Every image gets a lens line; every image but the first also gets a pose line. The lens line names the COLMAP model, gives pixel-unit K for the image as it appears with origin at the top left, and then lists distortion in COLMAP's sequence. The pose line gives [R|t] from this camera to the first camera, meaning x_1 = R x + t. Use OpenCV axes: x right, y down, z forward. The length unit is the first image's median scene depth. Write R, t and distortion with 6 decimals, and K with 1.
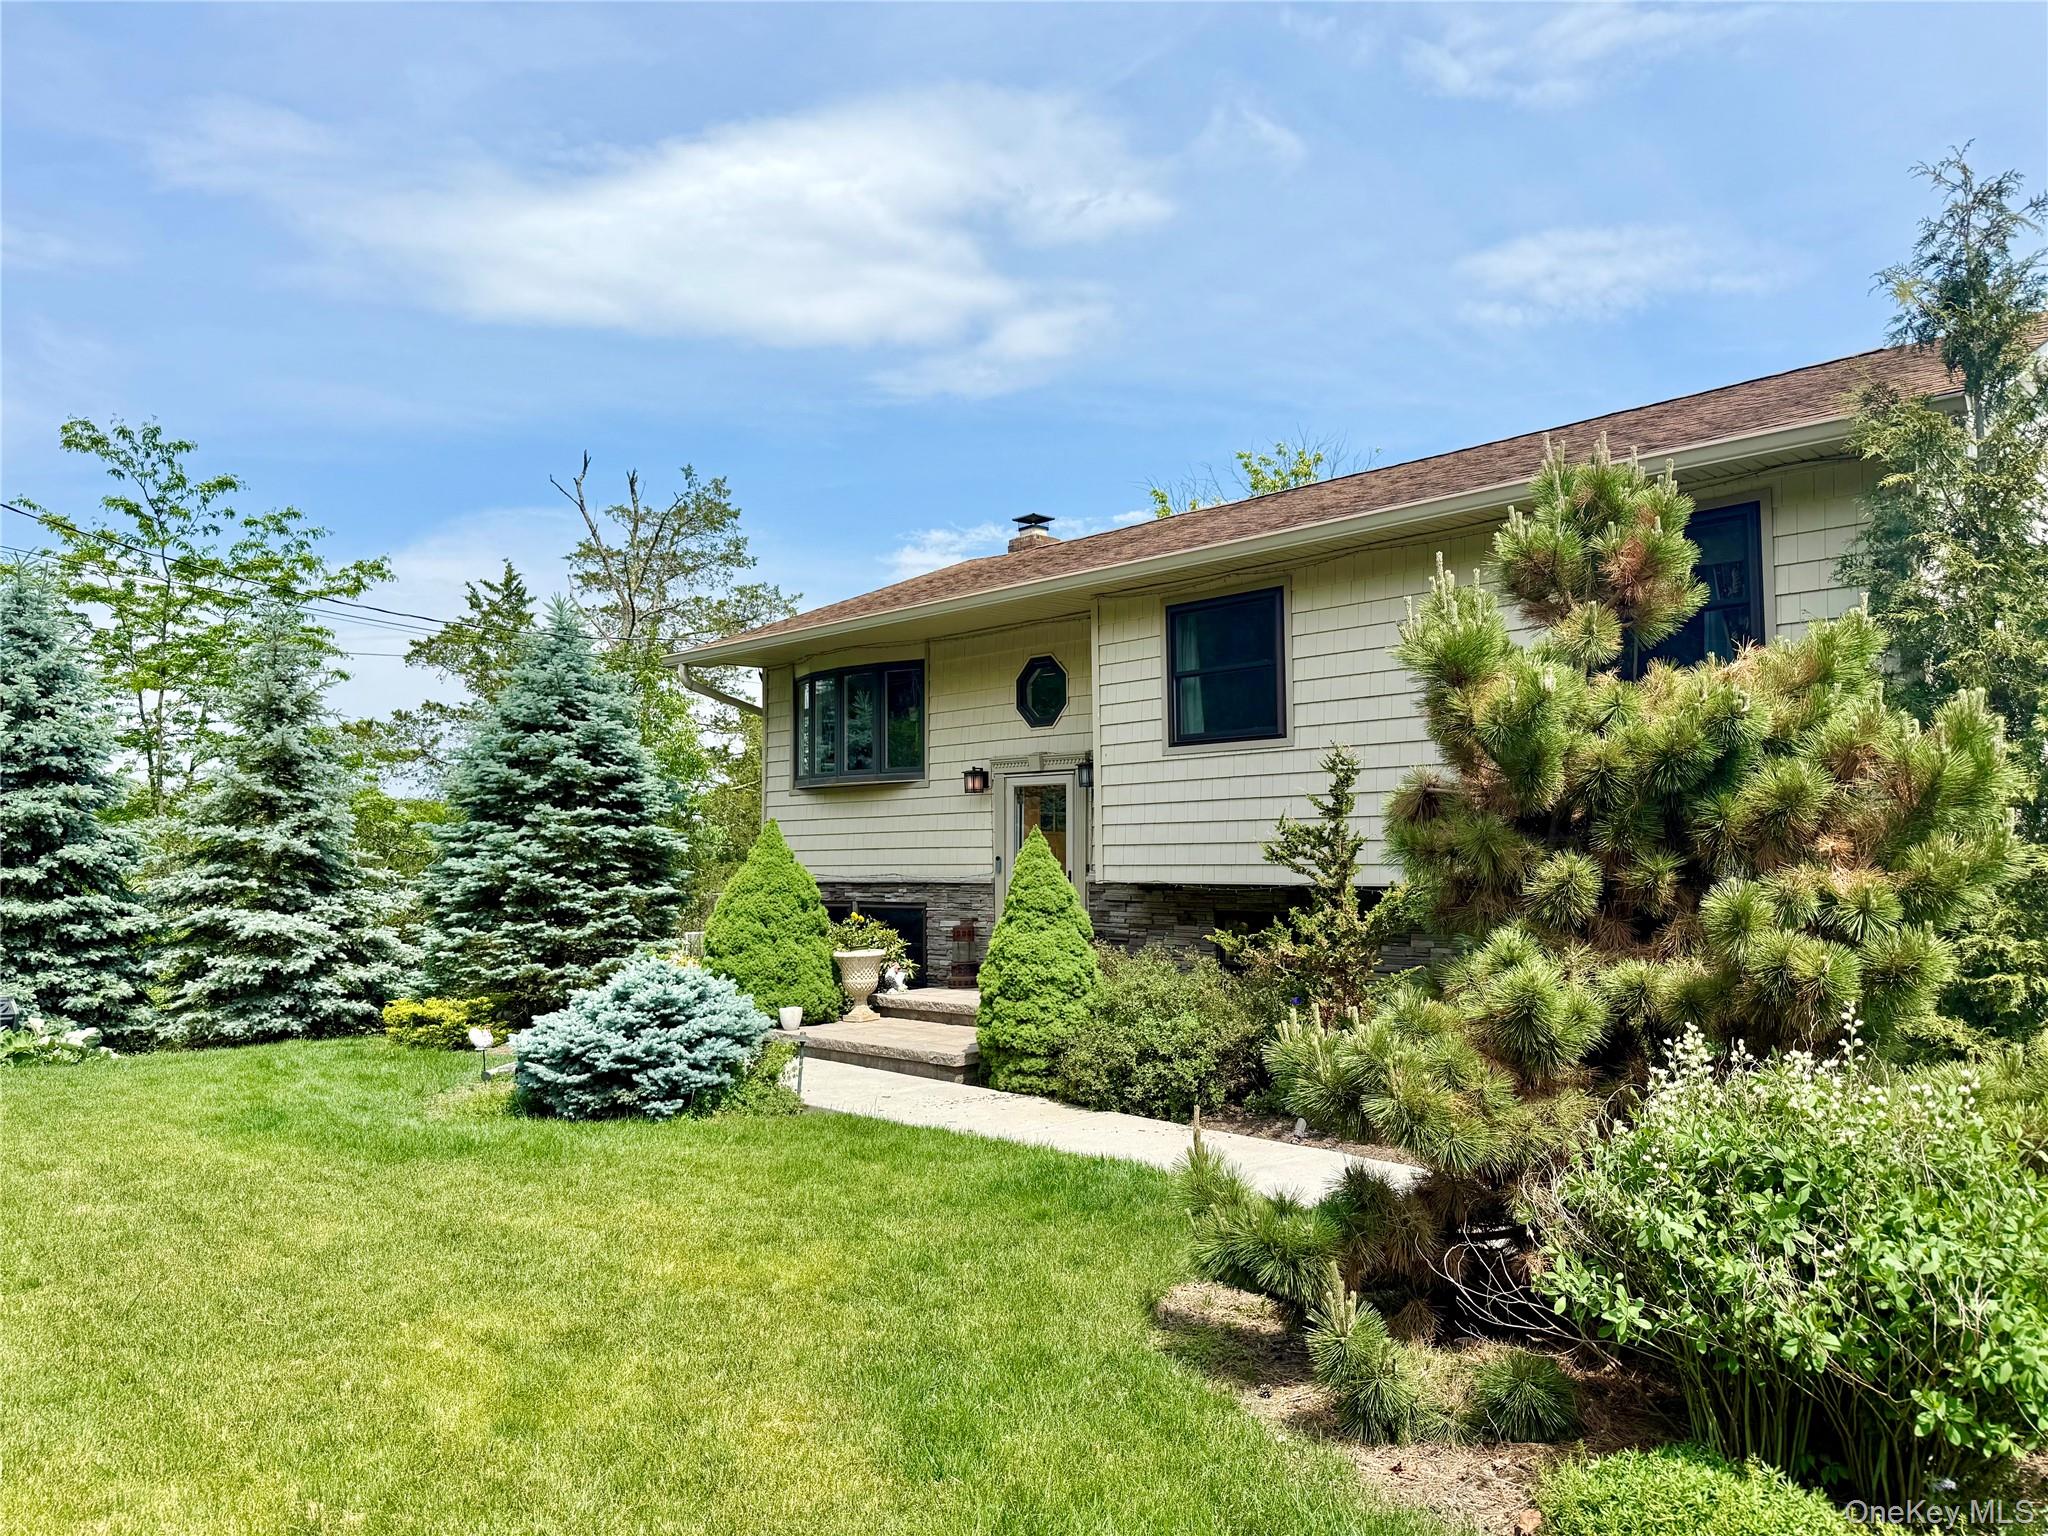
lens RADIAL K [[1412.9, 0, 1027.0], [0, 1412.9, 778.9], [0, 0, 1]] dist [0.112778, -0.153732]
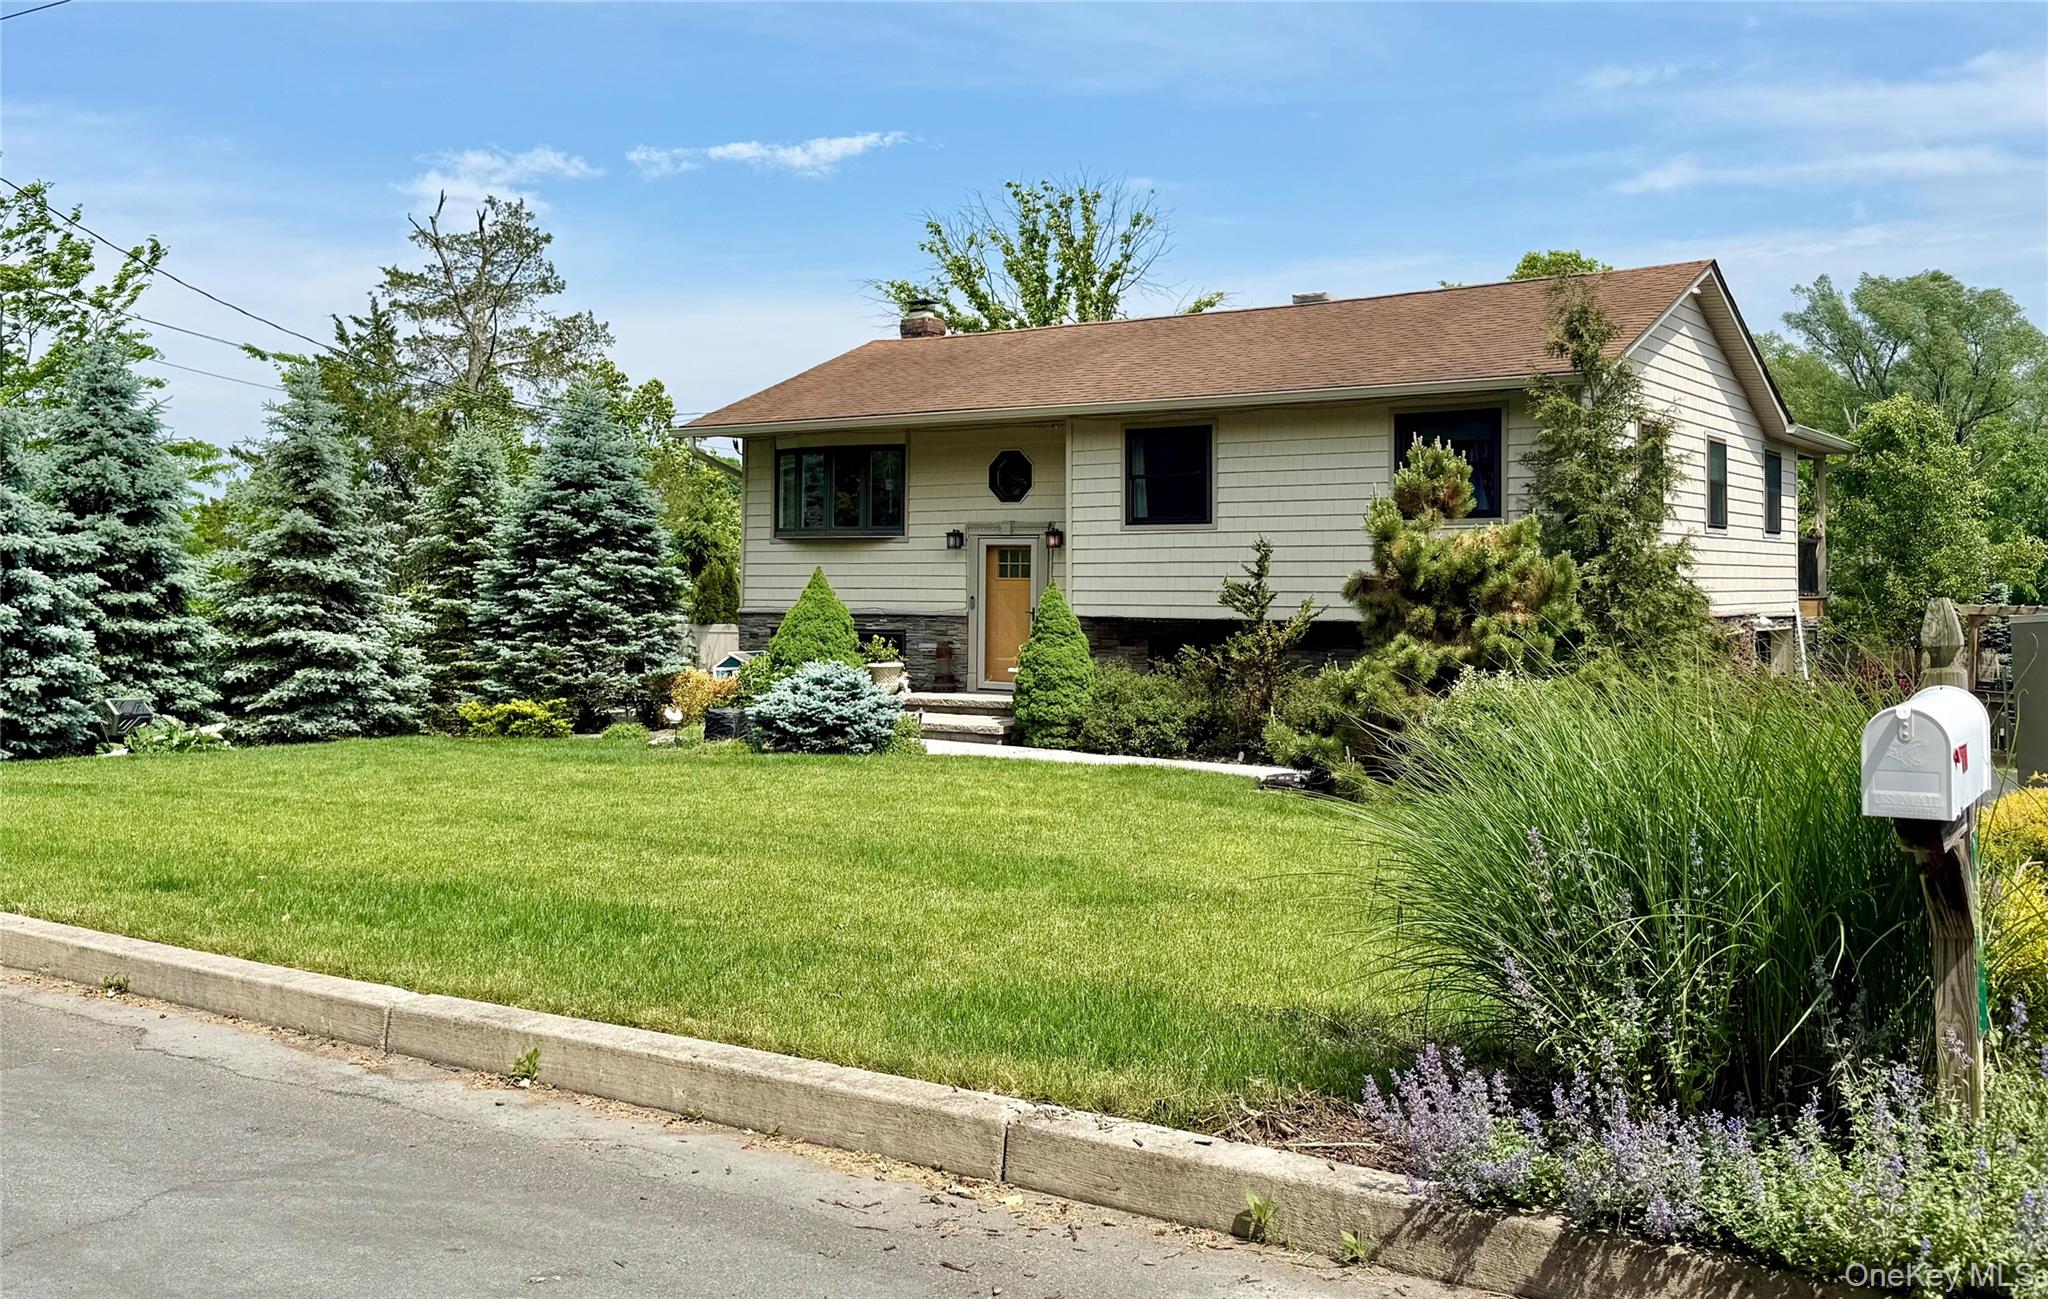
lens RADIAL K [[1870.8, 0, 921.2], [0, 1870.8, 534.2], [0, 0, 1]] dist [0.181008, 0.001374]
pose [[0.984856, 0.021506, 0.172036, -0.508222], [-0.026068, 0.999365, 0.024303, -0.063009], [-0.171404, -0.028420, 0.984791, -1.016538]]
